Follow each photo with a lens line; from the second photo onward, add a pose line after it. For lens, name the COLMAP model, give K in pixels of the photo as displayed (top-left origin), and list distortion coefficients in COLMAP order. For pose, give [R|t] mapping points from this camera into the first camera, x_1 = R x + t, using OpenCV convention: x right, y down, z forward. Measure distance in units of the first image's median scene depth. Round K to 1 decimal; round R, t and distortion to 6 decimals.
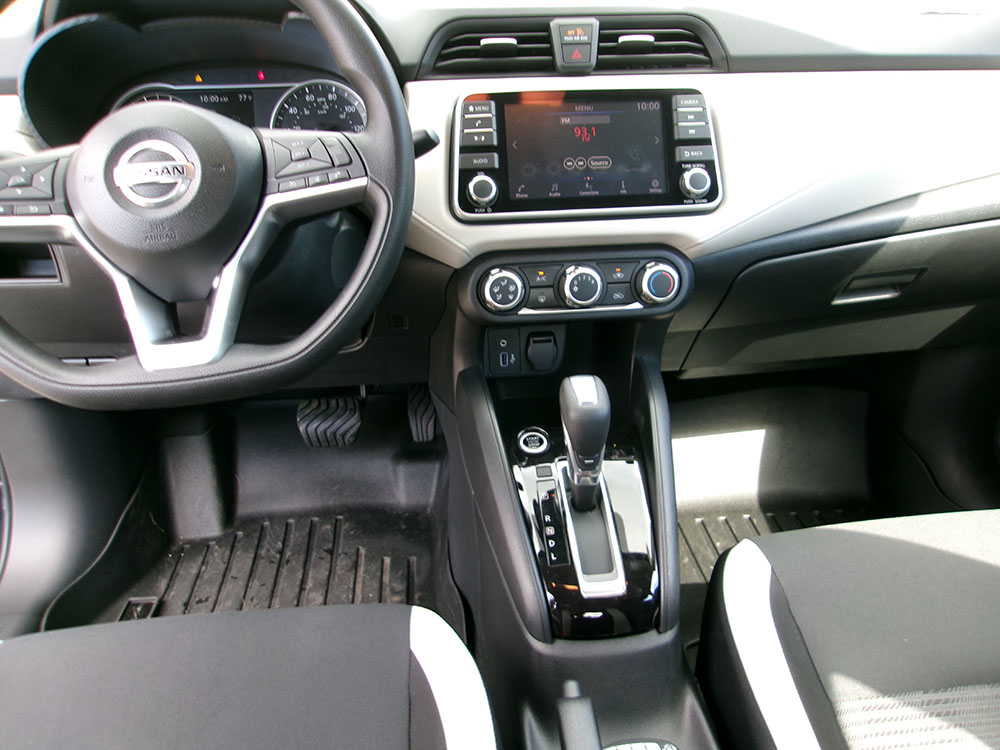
lens RADIAL K [[778.8, 0, 503.1], [0, 778.8, 379.4], [0, 0, 1]] dist [-0.039175, 0.070838]
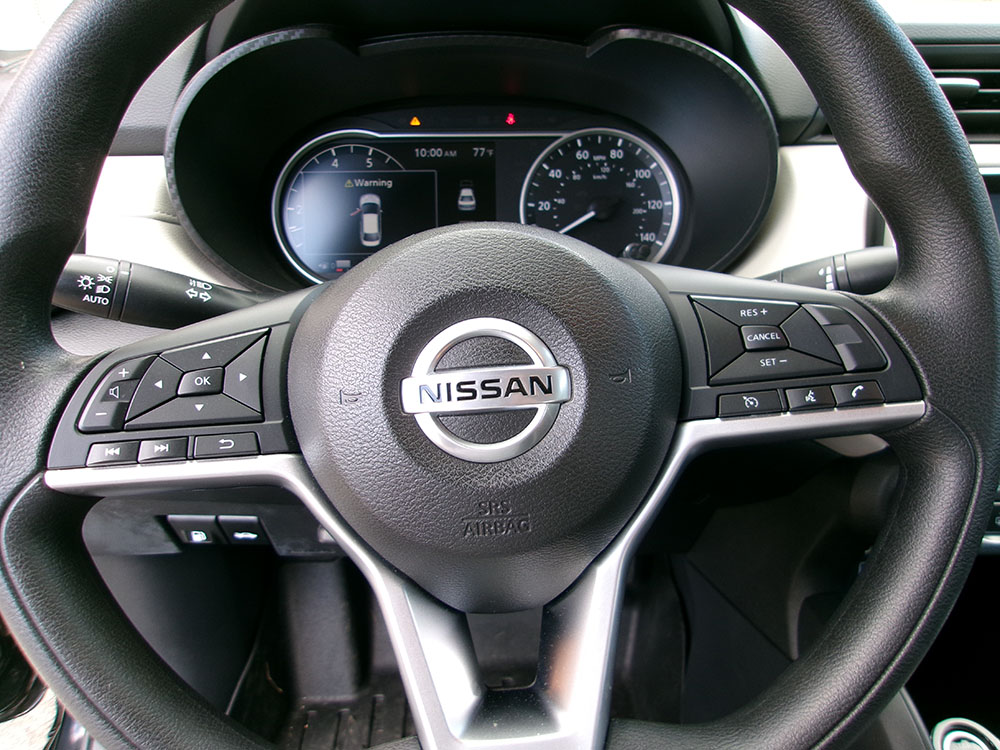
lens RADIAL K [[778.8, 0, 503.1], [0, 778.8, 379.4], [0, 0, 1]] dist [-0.039175, 0.070838]
pose [[0.997737, 0.043258, -0.051475, -0.274562], [-0.042741, 0.999024, 0.011105, -0.182273], [0.051905, -0.008880, 0.998613, 0.353222]]
